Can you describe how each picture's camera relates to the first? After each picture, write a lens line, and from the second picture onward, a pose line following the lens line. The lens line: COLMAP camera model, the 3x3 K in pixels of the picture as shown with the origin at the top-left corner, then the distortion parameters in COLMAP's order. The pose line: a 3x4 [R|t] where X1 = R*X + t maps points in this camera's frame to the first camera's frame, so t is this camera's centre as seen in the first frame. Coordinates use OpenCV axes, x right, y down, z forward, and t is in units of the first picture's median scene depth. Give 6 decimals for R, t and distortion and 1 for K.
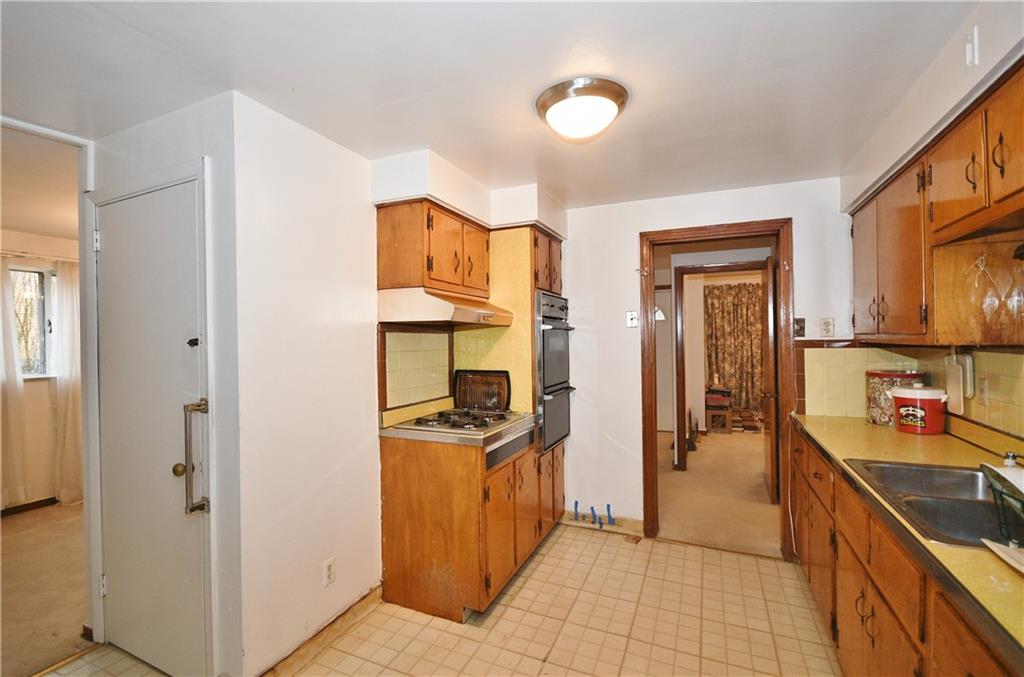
lens RADIAL K [[459.9, 0, 506.2], [0, 459.9, 339.0], [0, 0, 1]] dist [0.004843, -0.007676]
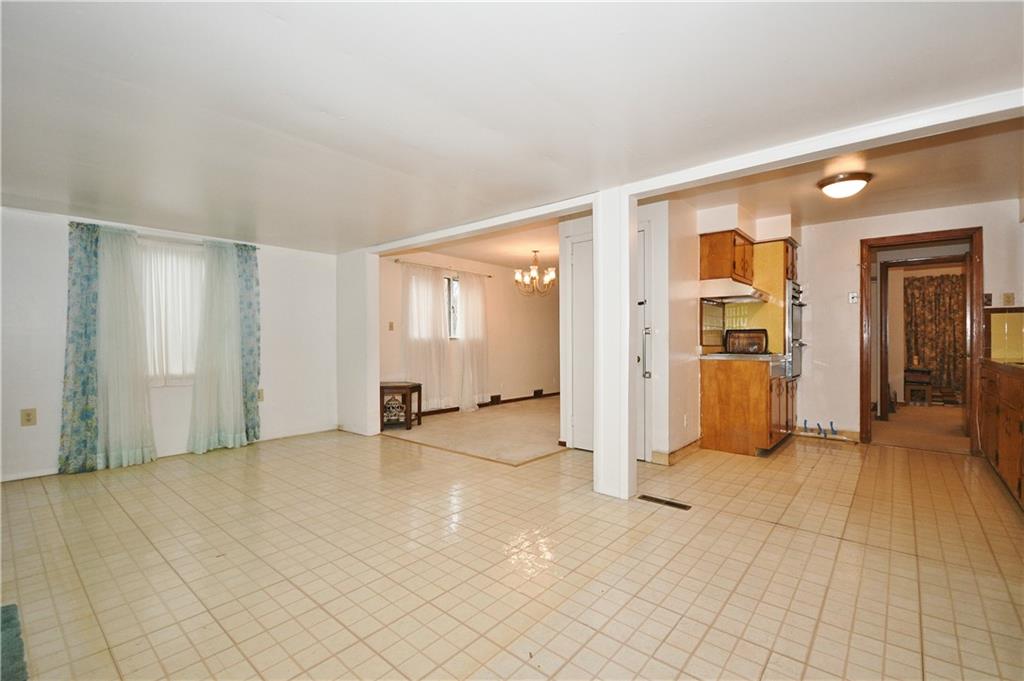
lens RADIAL K [[459.9, 0, 506.4], [0, 459.9, 344.6], [0, 0, 1]] dist [0.004843, -0.007676]
pose [[0.957388, 0.014464, -0.288442, -0.374458], [-0.013534, 0.999895, 0.005217, 0.117525], [0.288487, -0.001091, 0.957483, -0.765879]]
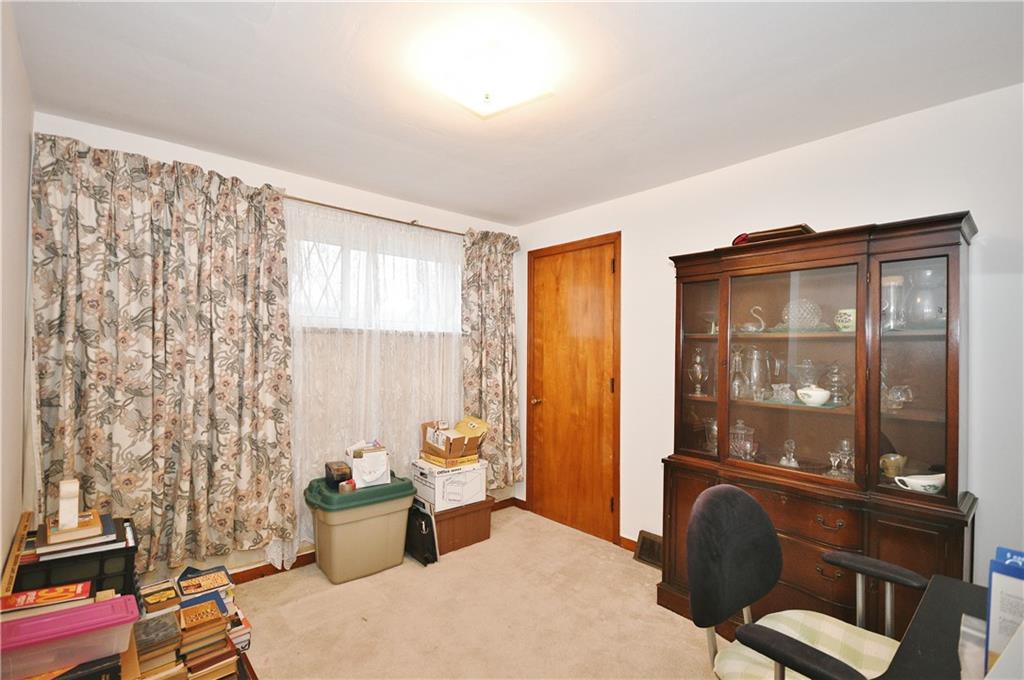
lens RADIAL K [[468.8, 0, 505.9], [0, 468.8, 345.7], [0, 0, 1]] dist [-0.001370, -0.000500]
pose [[0.422609, 0.025840, 0.905944, 0.687073], [-0.018267, 0.999633, -0.019991, 0.011649], [-0.906128, -0.008100, 0.422926, 1.440940]]
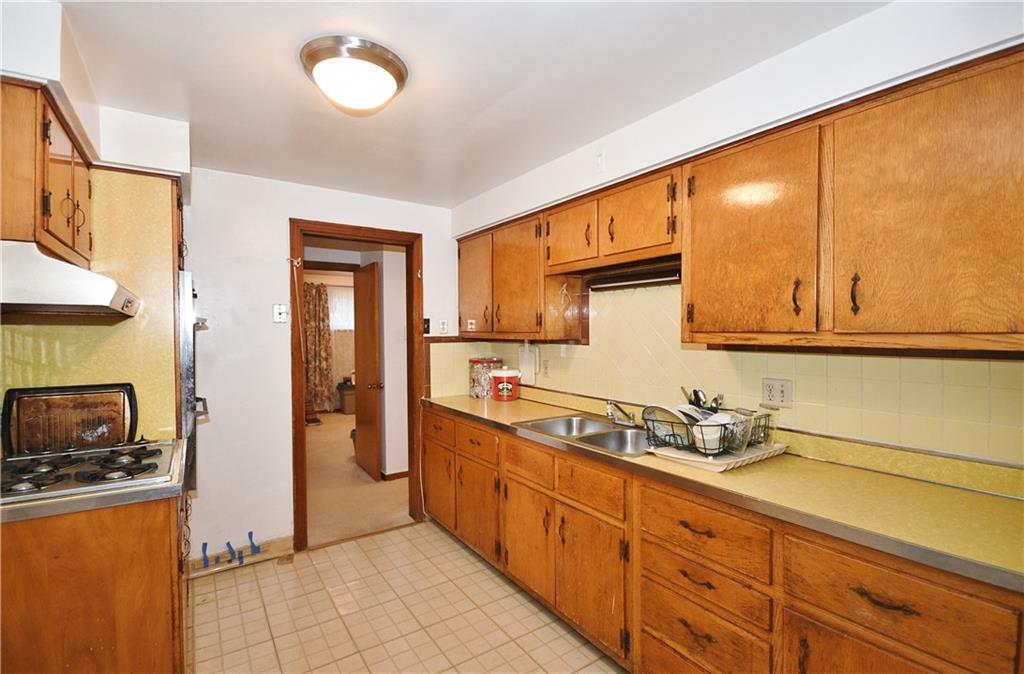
lens RADIAL K [[459.9, 0, 489.9], [0, 459.9, 335.8], [0, 0, 1]] dist [0.004843, -0.007676]
pose [[0.544023, -0.000130, 0.839070, -0.253284], [0.000540, 1.000000, -0.000196, 0.000402], [-0.839070, 0.000560, 0.544023, 0.176050]]
